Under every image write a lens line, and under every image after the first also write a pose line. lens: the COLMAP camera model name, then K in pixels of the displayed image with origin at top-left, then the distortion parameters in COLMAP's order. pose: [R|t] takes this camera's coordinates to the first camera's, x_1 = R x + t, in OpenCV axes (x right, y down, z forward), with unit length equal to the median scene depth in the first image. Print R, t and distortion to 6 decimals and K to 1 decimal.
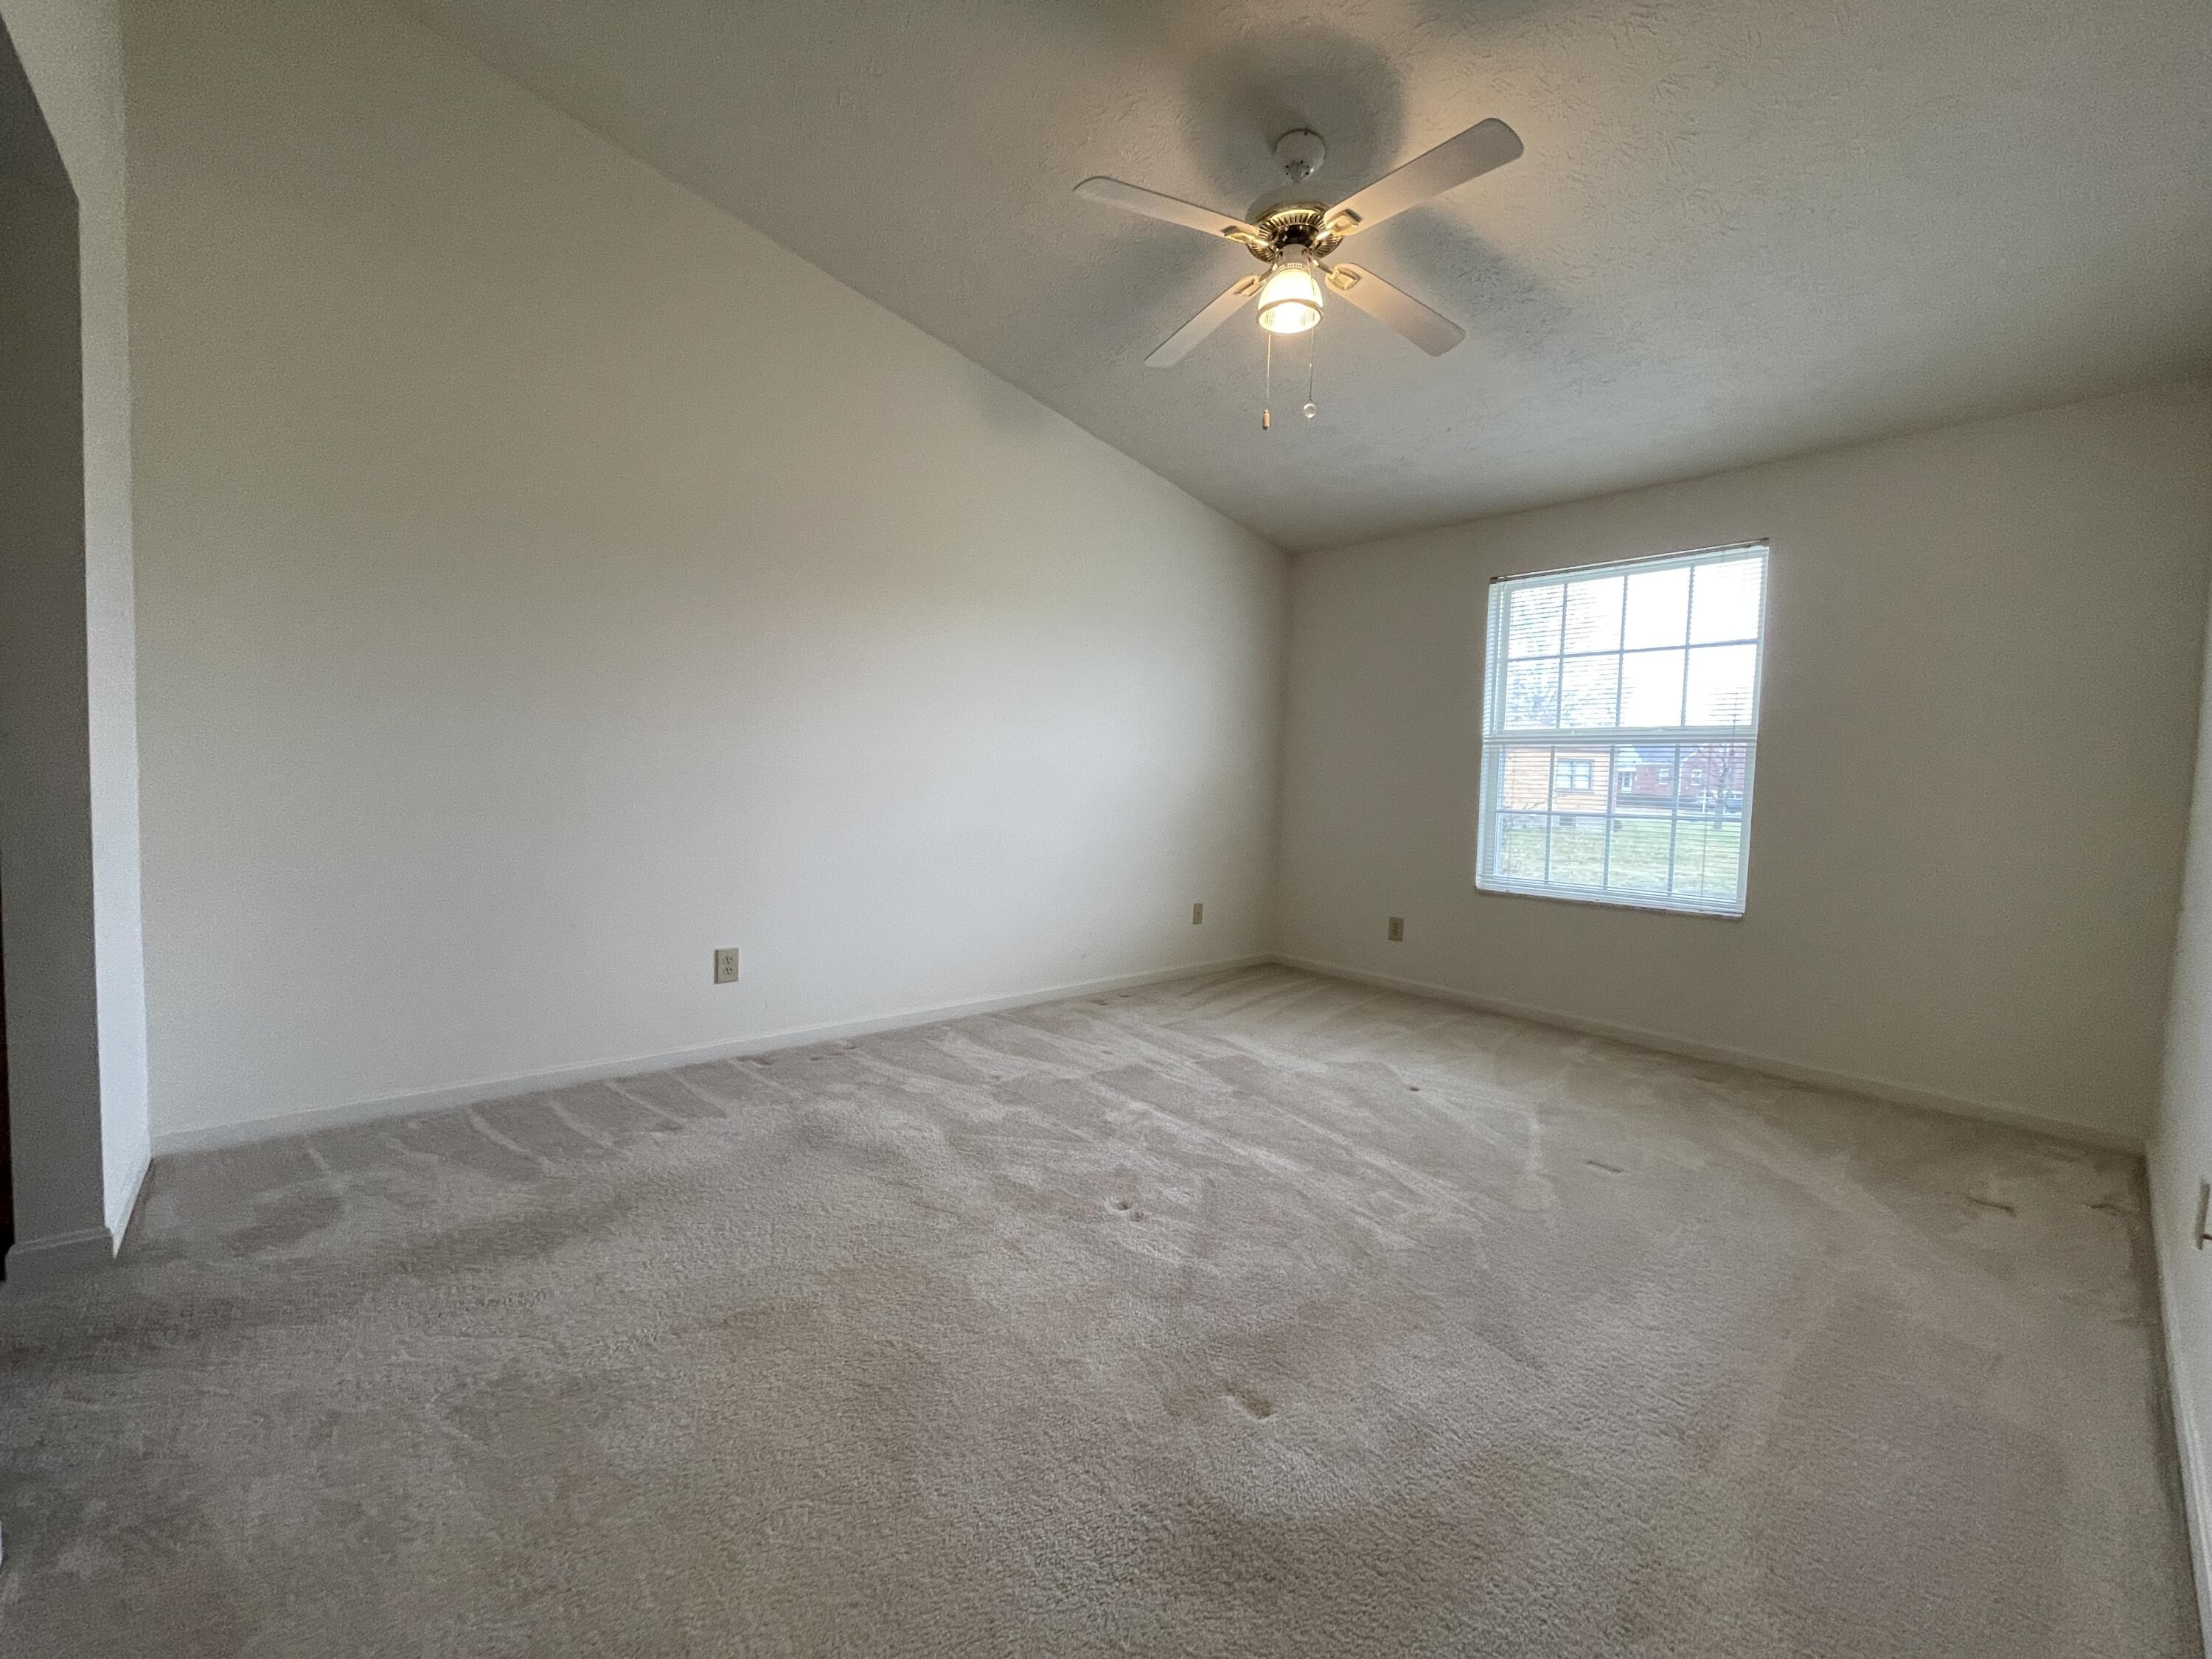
lens RADIAL K [[892.3, 0, 1106.0], [0, 892.3, 829.5], [0, 0, 1]] dist [-0.001179, -0.000581]
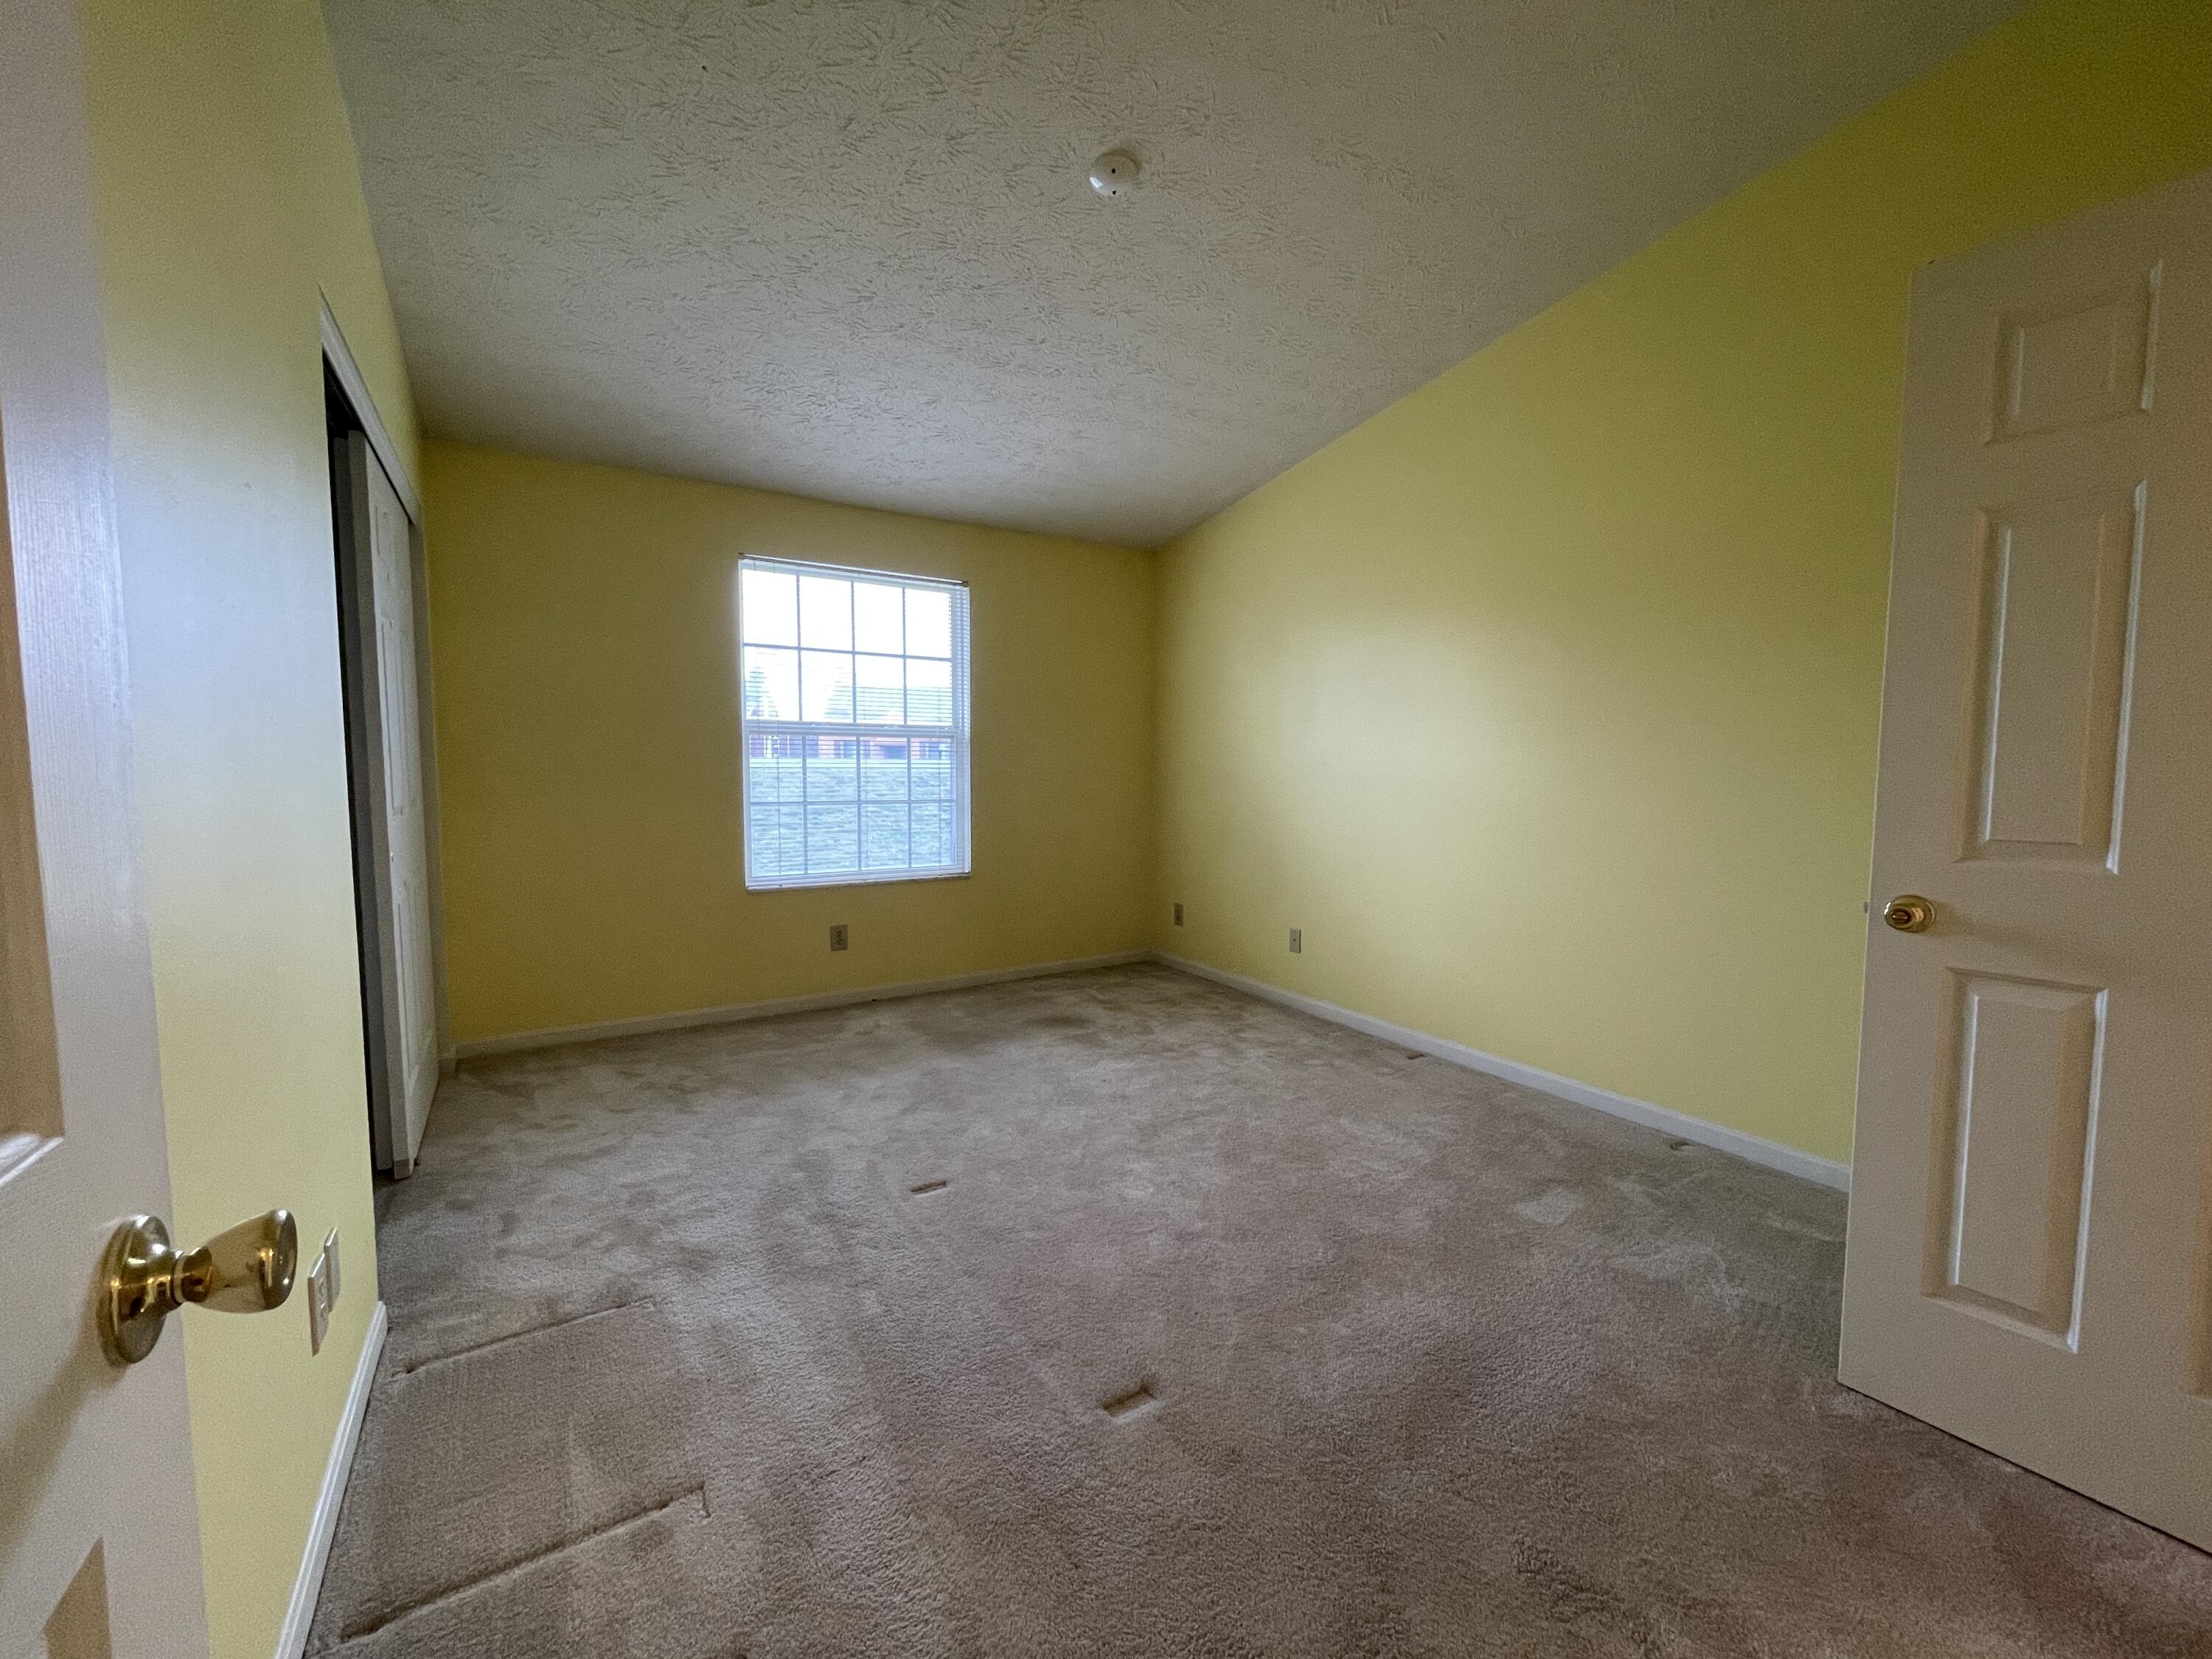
lens RADIAL K [[892.3, 0, 1106.0], [0, 892.3, 829.5], [0, 0, 1]] dist [-0.001179, -0.000581]
pose [[0.159135, -0.079315, 0.984066, -0.473041], [0.065545, 0.995417, 0.069630, -0.039930], [-0.985079, 0.053420, 0.163605, 0.533308]]
